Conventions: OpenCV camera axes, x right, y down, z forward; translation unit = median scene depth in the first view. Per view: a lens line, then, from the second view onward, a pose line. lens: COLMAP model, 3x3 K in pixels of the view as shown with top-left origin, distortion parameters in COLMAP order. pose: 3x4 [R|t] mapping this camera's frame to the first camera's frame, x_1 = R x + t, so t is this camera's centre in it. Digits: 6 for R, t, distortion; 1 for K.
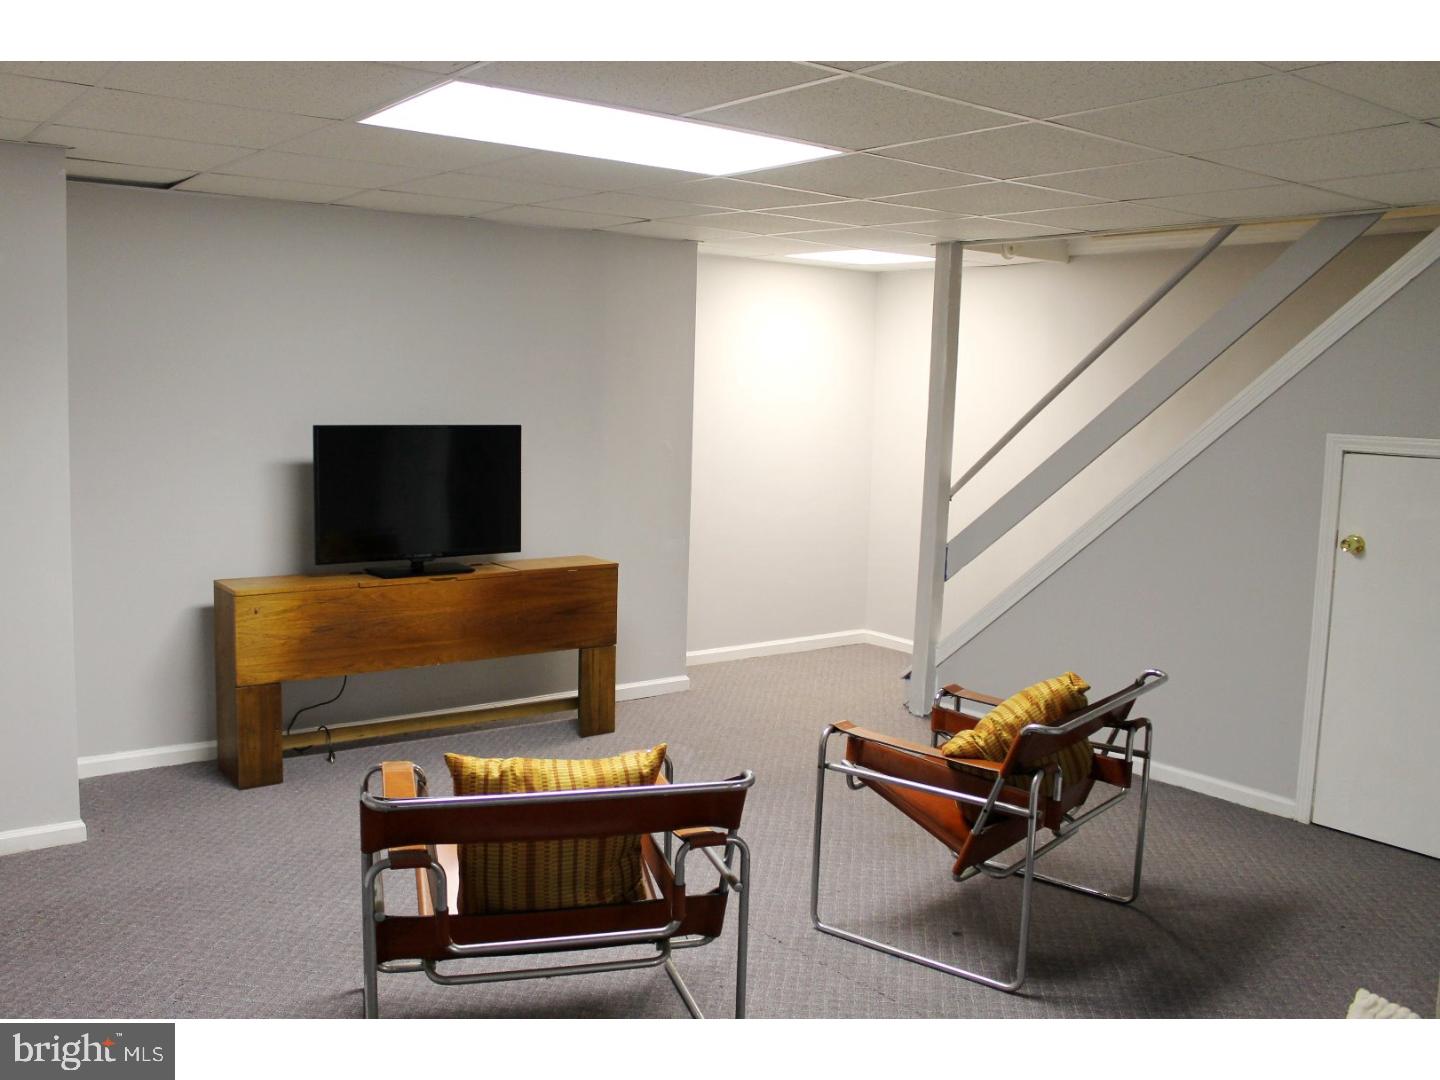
lens RADIAL K [[1300.7, 0, 694.2], [0, 1300.7, 540.8], [0, 0, 1]] dist [-0.190522, 0.197922]
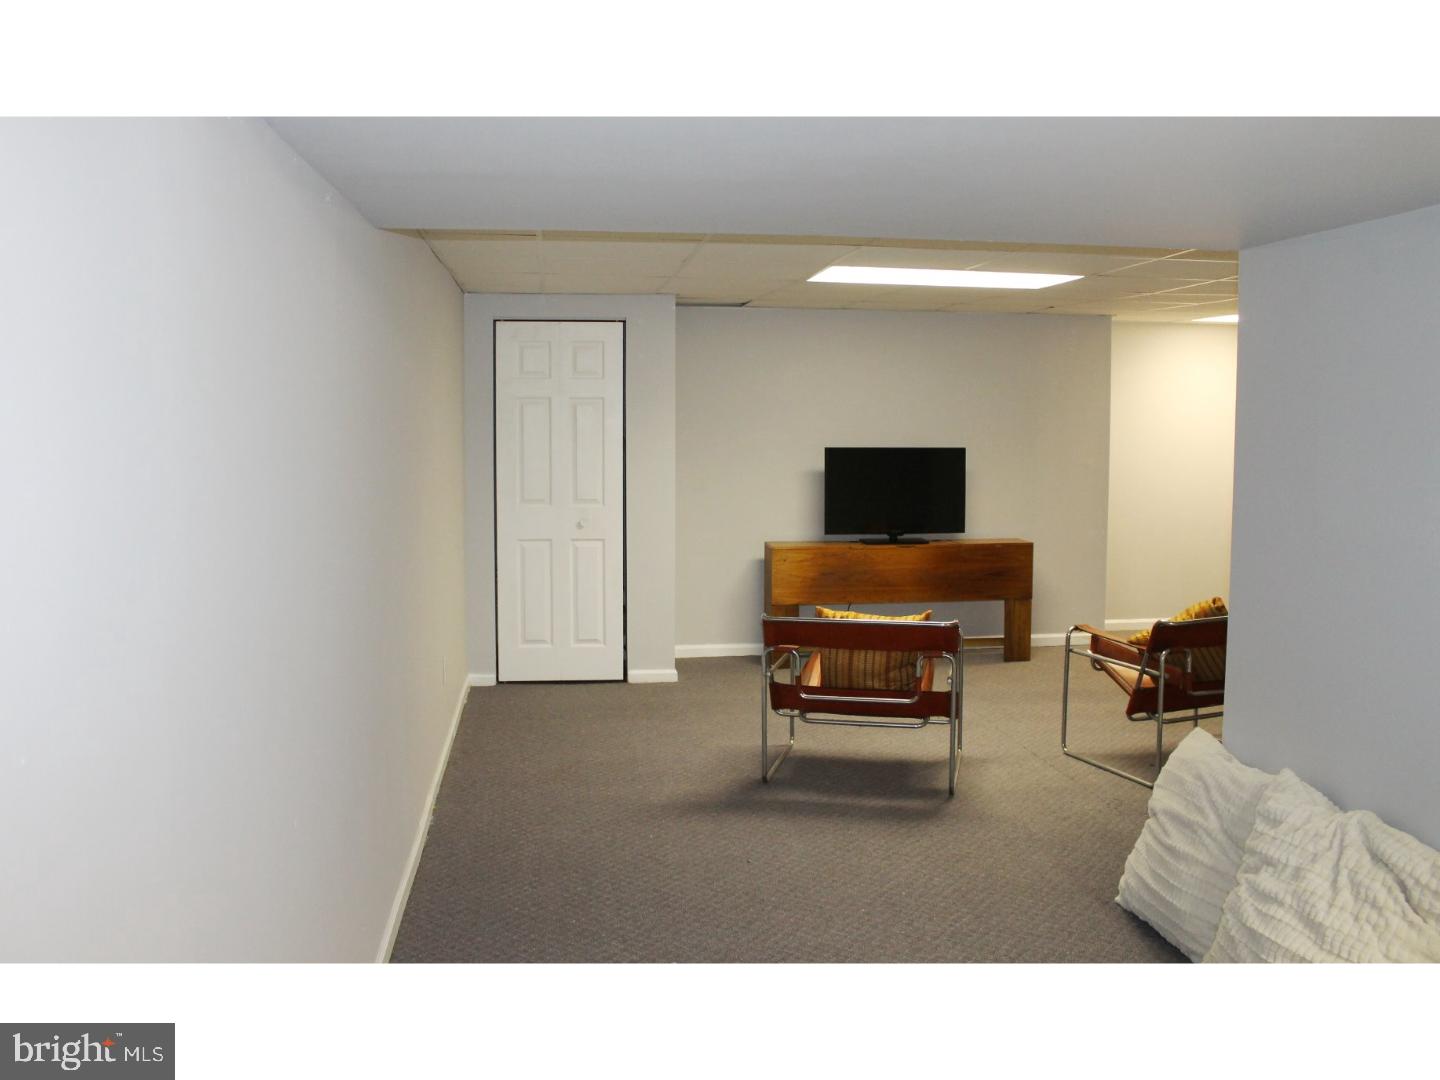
lens RADIAL K [[1300.7, 0, 694.2], [0, 1300.7, 540.8], [0, 0, 1]] dist [-0.190522, 0.197922]
pose [[0.864192, 0.021522, -0.502702, 0.384265], [-0.035612, 0.999196, -0.018442, 0.063275], [0.501900, 0.033840, 0.864263, -0.492027]]
